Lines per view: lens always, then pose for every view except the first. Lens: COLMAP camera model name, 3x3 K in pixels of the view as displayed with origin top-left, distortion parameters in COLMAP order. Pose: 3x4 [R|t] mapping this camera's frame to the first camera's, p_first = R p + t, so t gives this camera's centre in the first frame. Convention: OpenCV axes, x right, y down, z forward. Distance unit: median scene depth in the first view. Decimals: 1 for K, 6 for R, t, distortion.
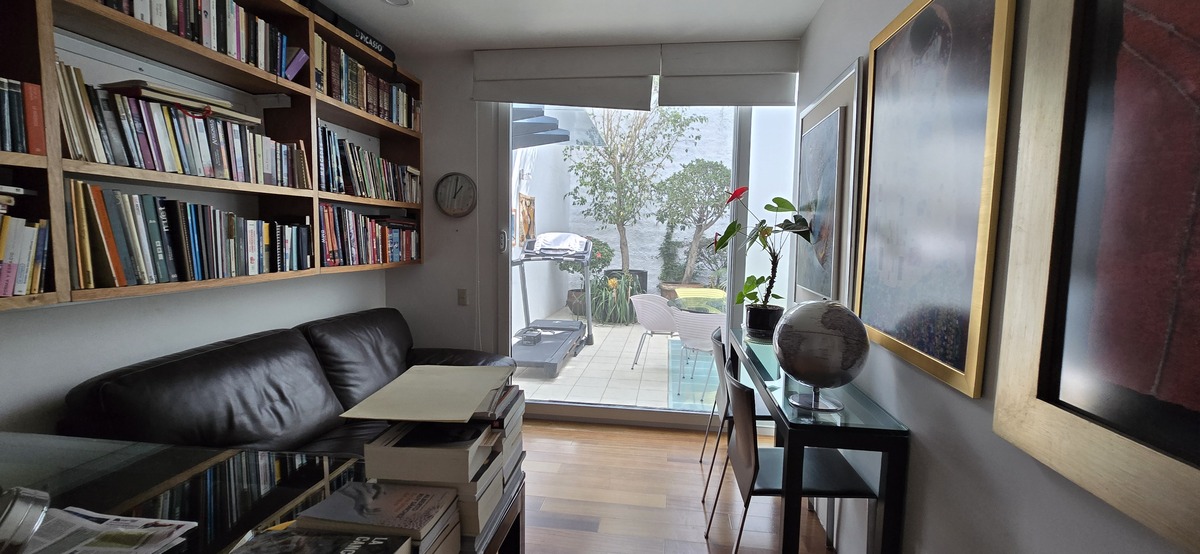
lens RADIAL K [[490.7, 0, 602.6], [0, 490.7, 270.8], [0, 0, 1]] dist [-0.001024, 0.000289]
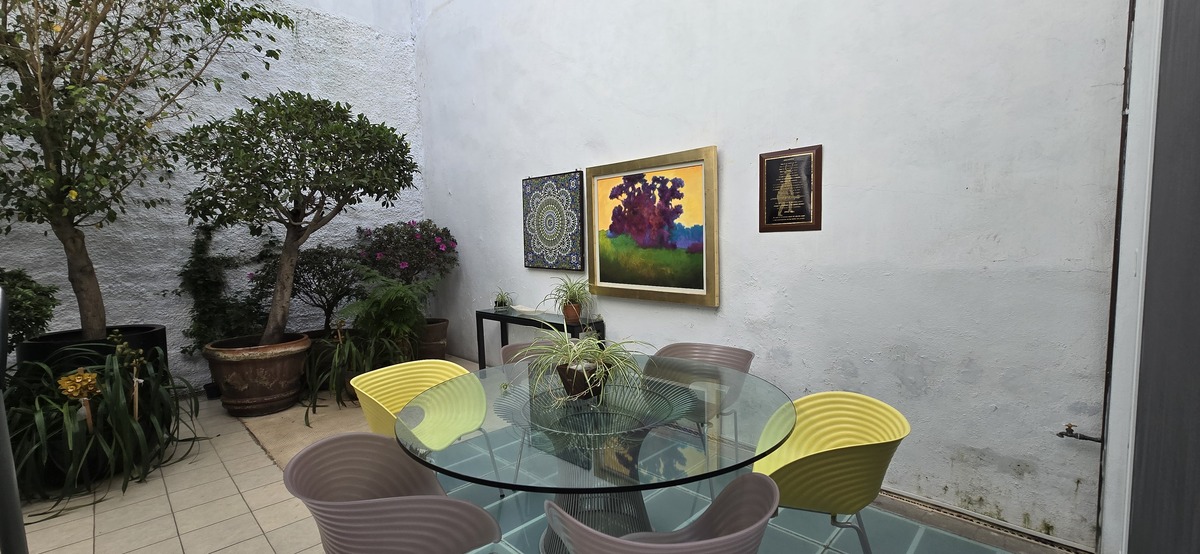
lens RADIAL K [[490.7, 0, 602.6], [0, 490.7, 270.8], [0, 0, 1]] dist [-0.001024, 0.000289]
pose [[0.593356, -0.075097, 0.801430, -0.027740], [0.082008, 0.996098, 0.032622, -0.031512], [-0.800752, 0.046367, 0.597199, 0.400095]]
